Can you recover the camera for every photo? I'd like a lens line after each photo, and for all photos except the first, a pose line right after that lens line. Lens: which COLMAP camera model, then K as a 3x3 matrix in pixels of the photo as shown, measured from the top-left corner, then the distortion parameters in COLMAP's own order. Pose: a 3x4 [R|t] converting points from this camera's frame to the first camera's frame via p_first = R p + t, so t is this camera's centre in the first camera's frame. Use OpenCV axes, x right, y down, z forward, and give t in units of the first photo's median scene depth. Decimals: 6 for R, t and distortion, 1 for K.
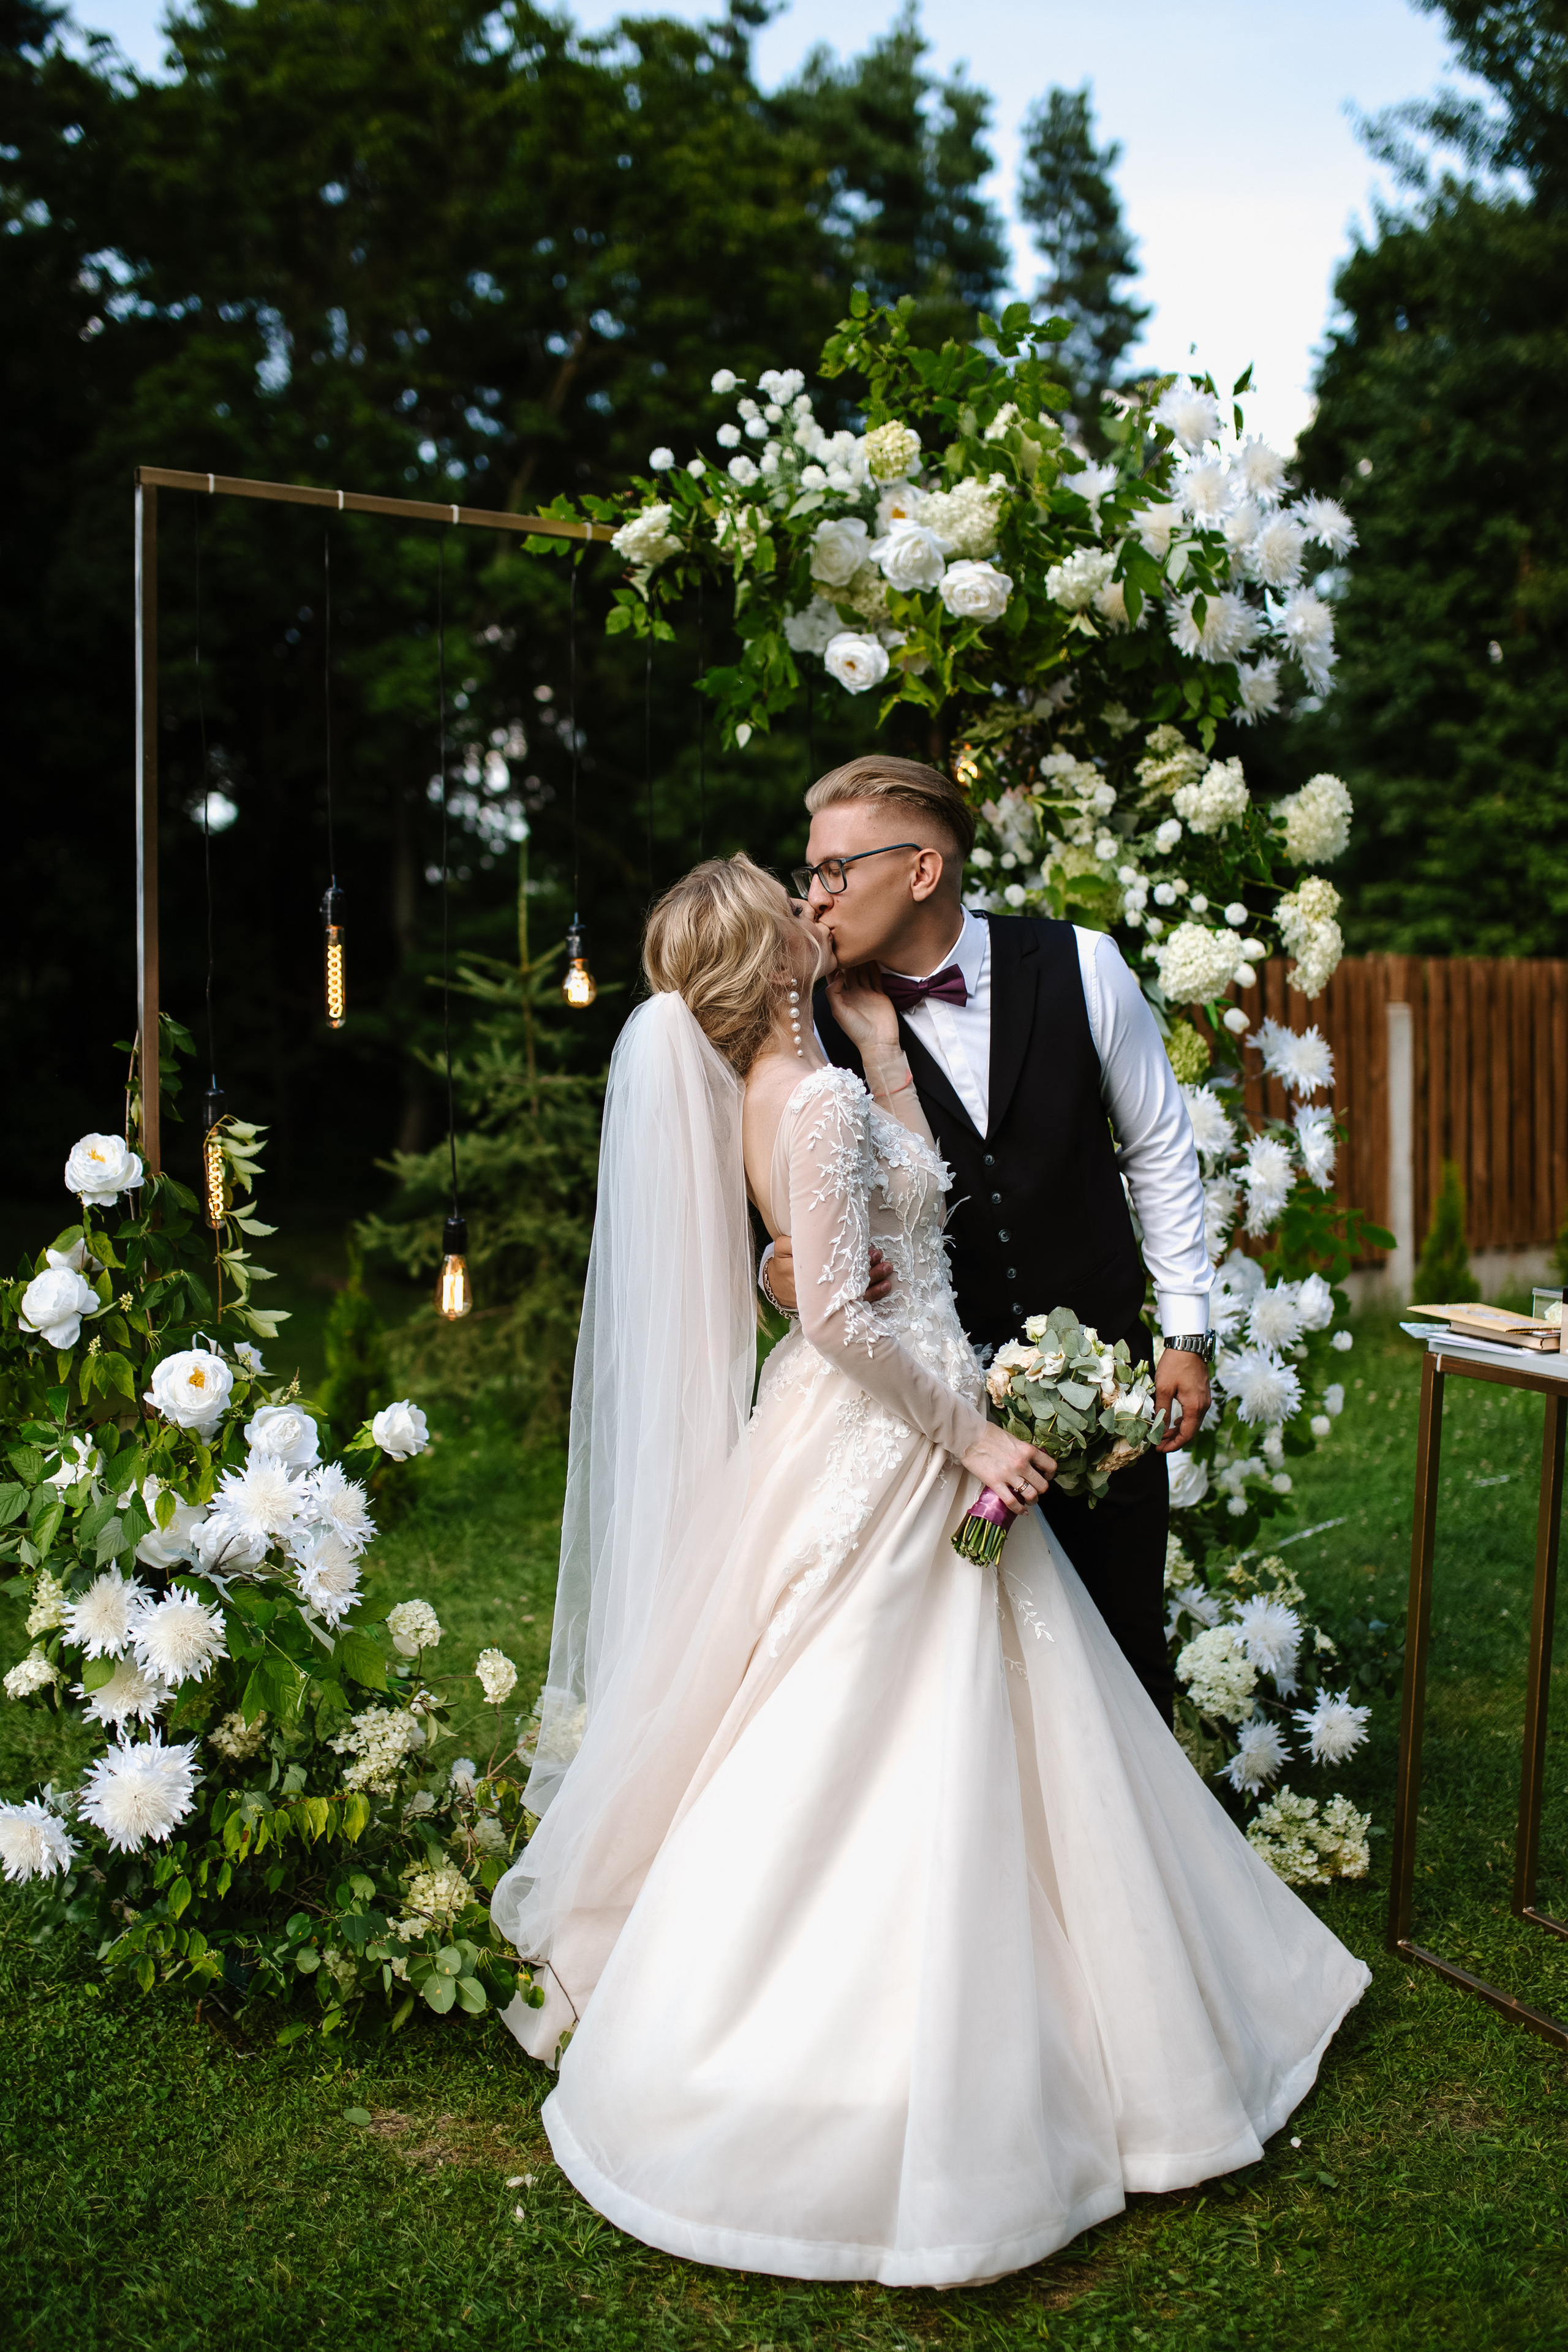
lens RADIAL K [[2386.7, 0, 799.8], [0, 2386.7, 1199.2], [0, 0, 1]] dist [-0.004721, 0.000000]
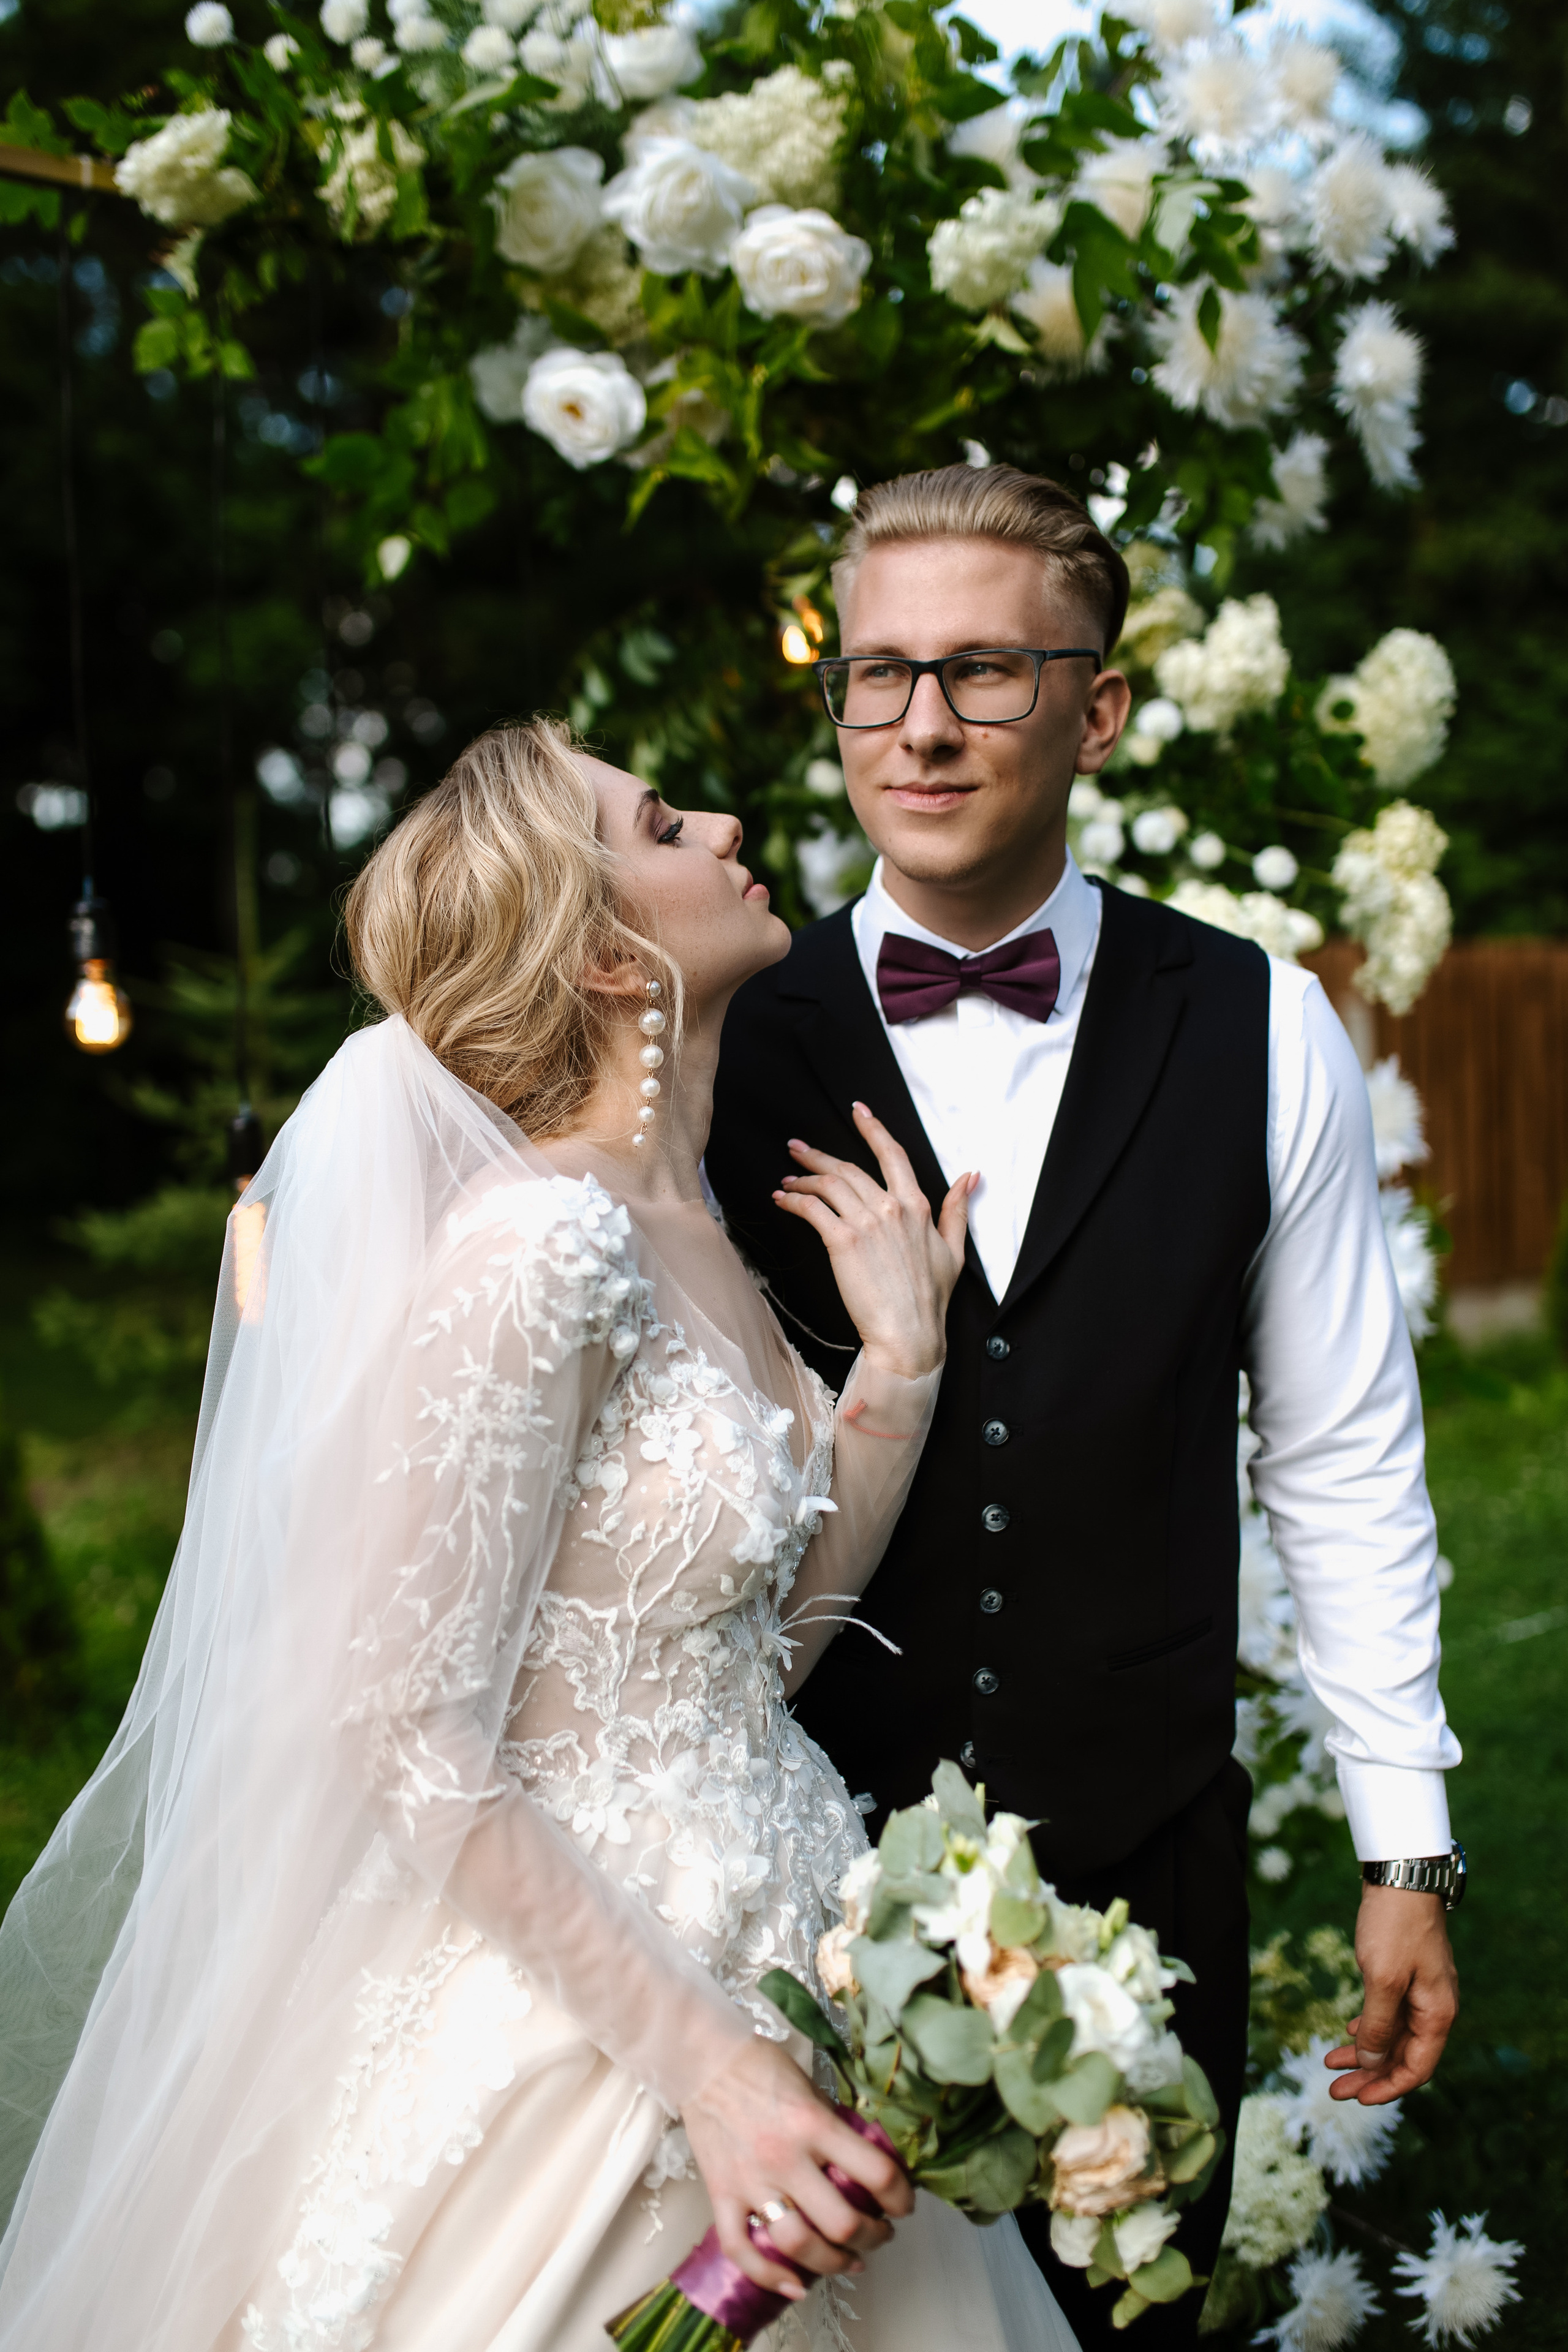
lens RADIAL K [[2386.7, 0, 776.2], [0, 2386.7, 1157.5], [0, 0, 1]] dist [-0.004721, 0.000000]
pose [[0.999061, -0.015552, 0.040428, 0.041917], [0.016174, 0.999755, -0.015103, -0.045375], [-0.040183, 0.015742, 0.999068, 0.451392]]
